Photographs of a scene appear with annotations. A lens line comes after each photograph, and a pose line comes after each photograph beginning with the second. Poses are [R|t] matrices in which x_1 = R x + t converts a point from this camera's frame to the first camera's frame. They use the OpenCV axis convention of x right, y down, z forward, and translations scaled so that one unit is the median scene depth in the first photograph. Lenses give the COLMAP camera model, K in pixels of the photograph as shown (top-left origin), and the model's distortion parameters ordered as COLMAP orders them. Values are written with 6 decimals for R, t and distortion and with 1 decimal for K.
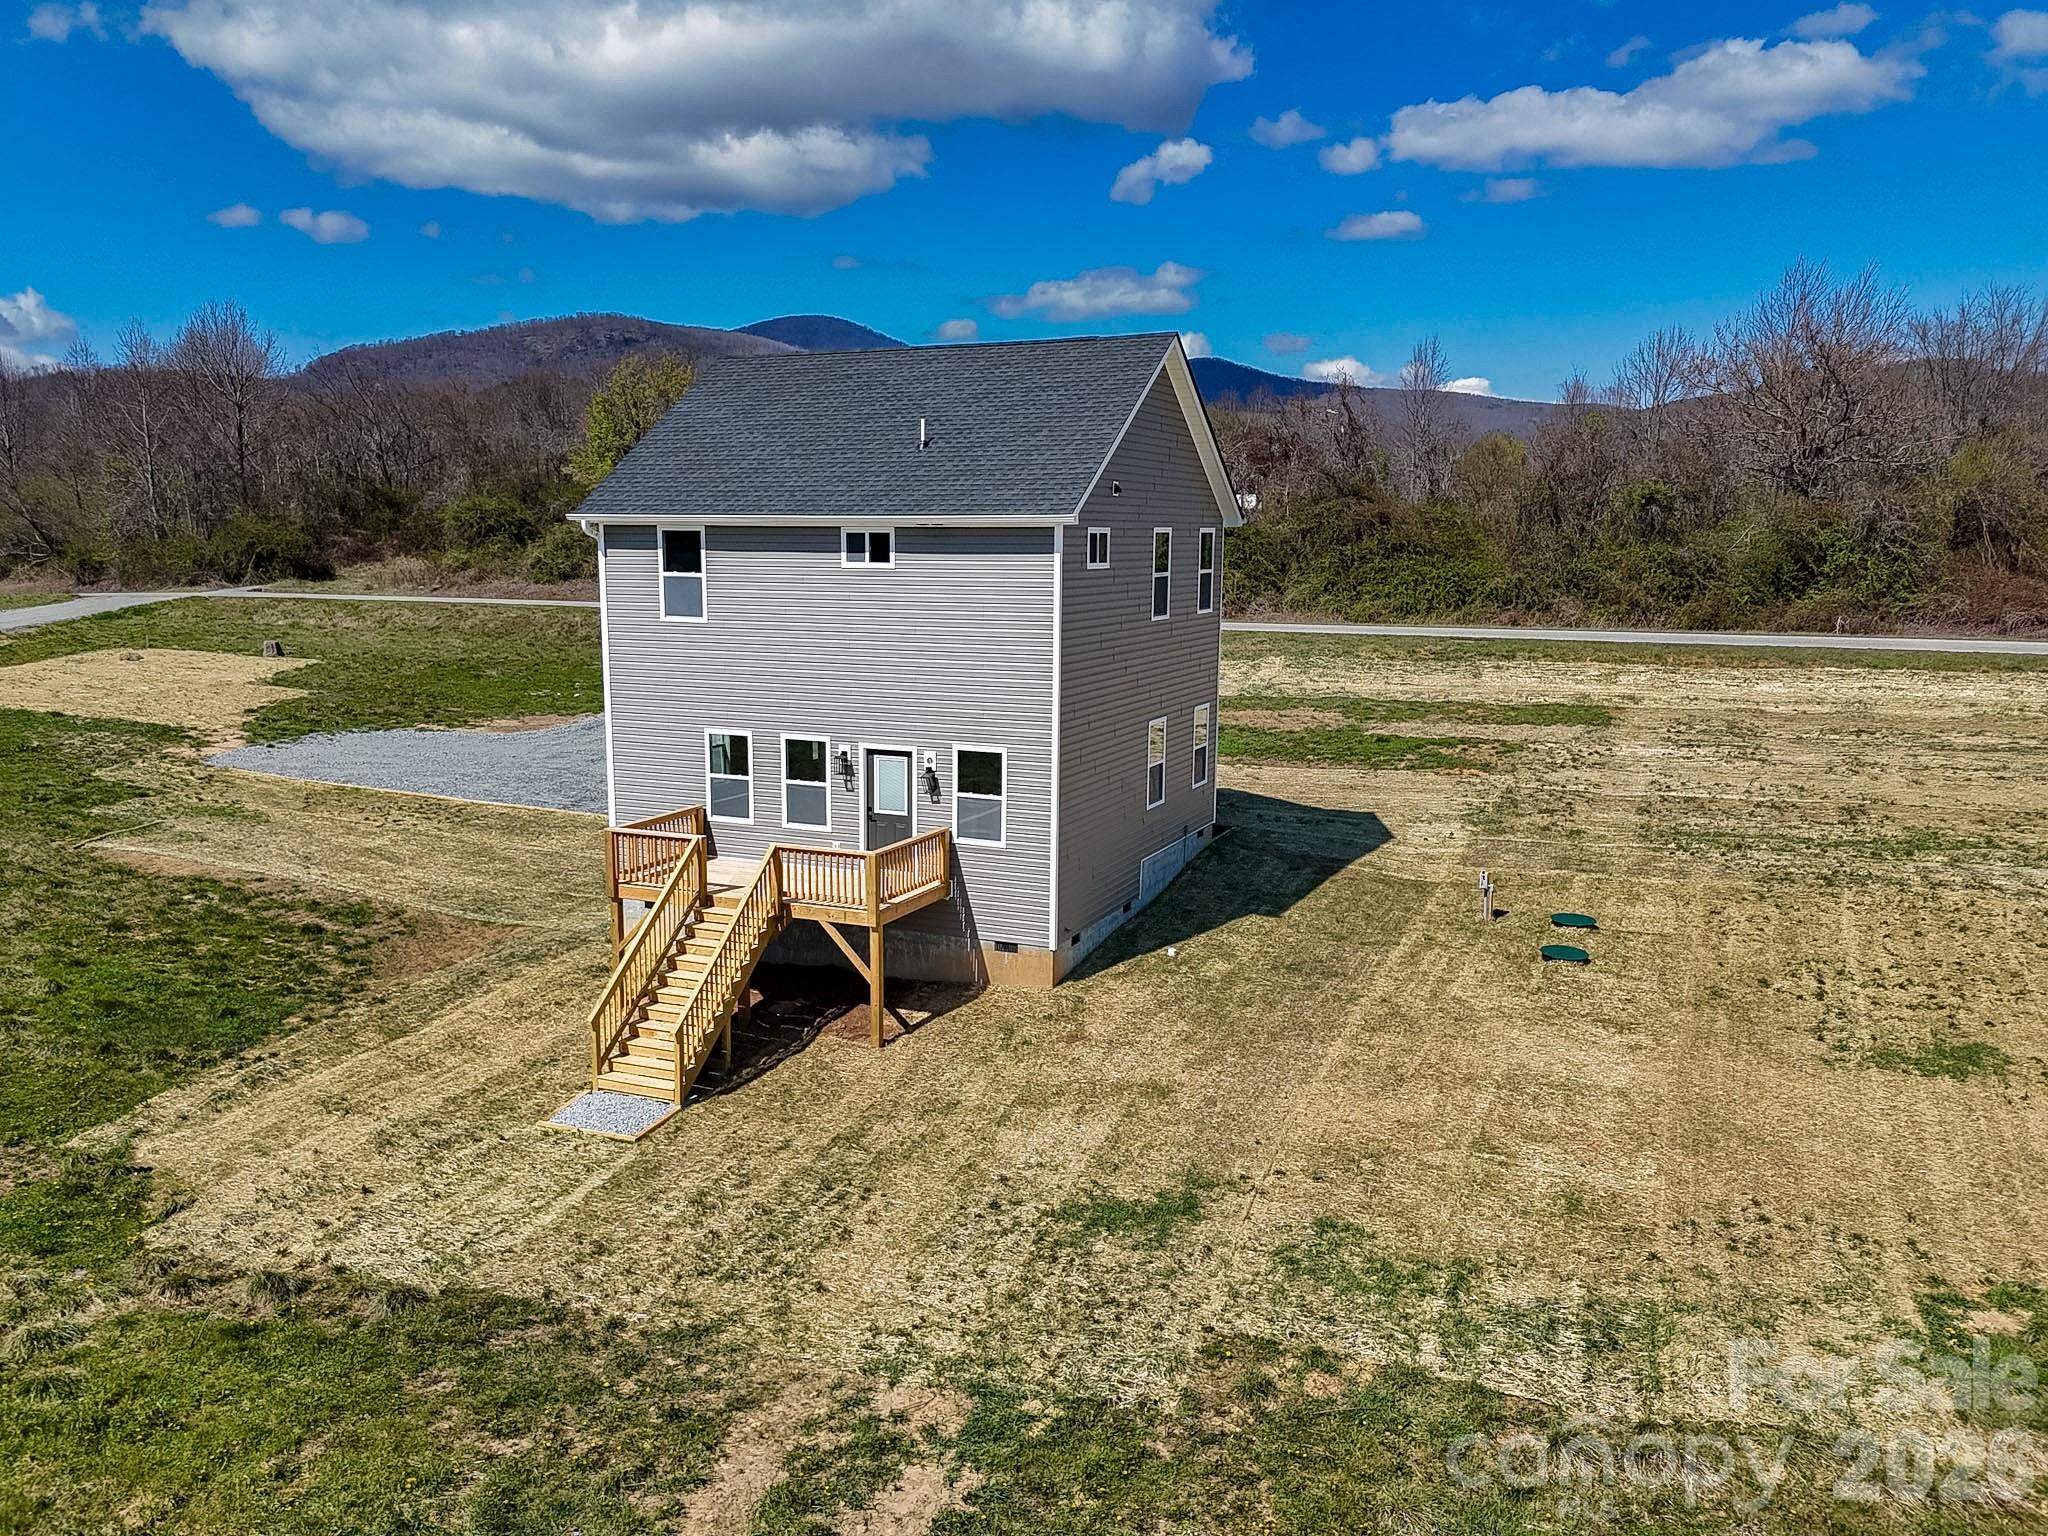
lens RADIAL K [[1549.0, 0, 1002.9], [0, 1549.0, 770.9], [0, 0, 1]] dist [0.031530, -0.001764]
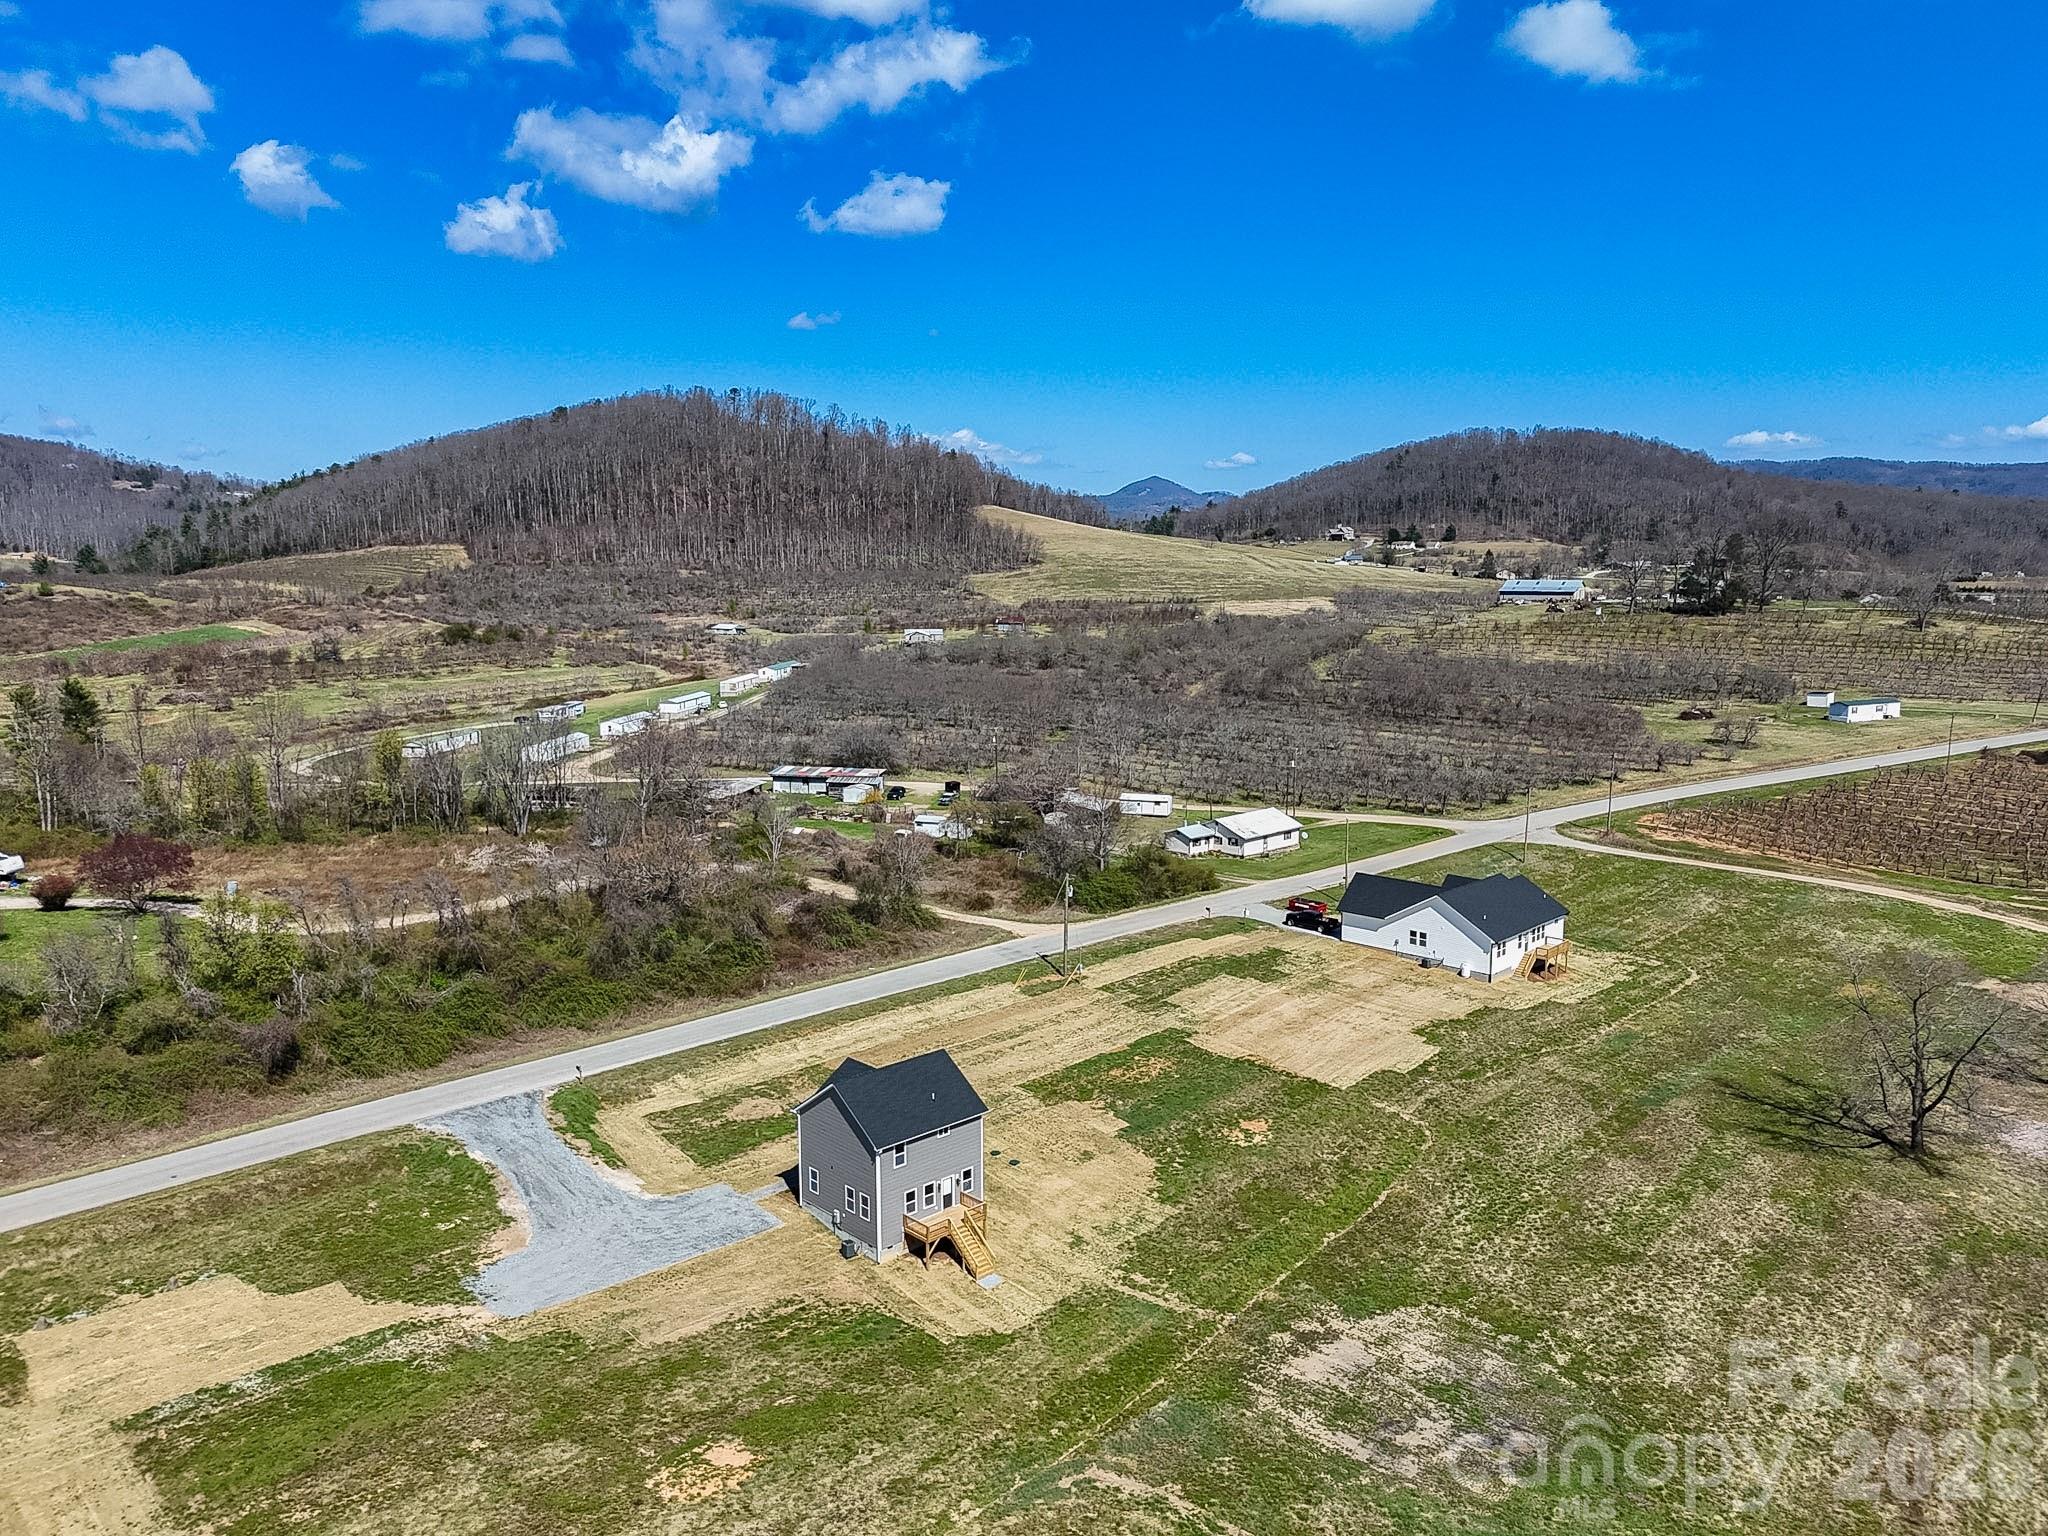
lens RADIAL K [[1549.0, 0, 1002.9], [0, 1549.0, 770.9], [0, 0, 1]] dist [0.031530, -0.001764]
pose [[0.389034, -0.158584, 0.907471, -3.524910], [0.139964, 0.983811, 0.111922, -1.490687], [-0.910529, 0.083471, 0.404932, -0.834372]]
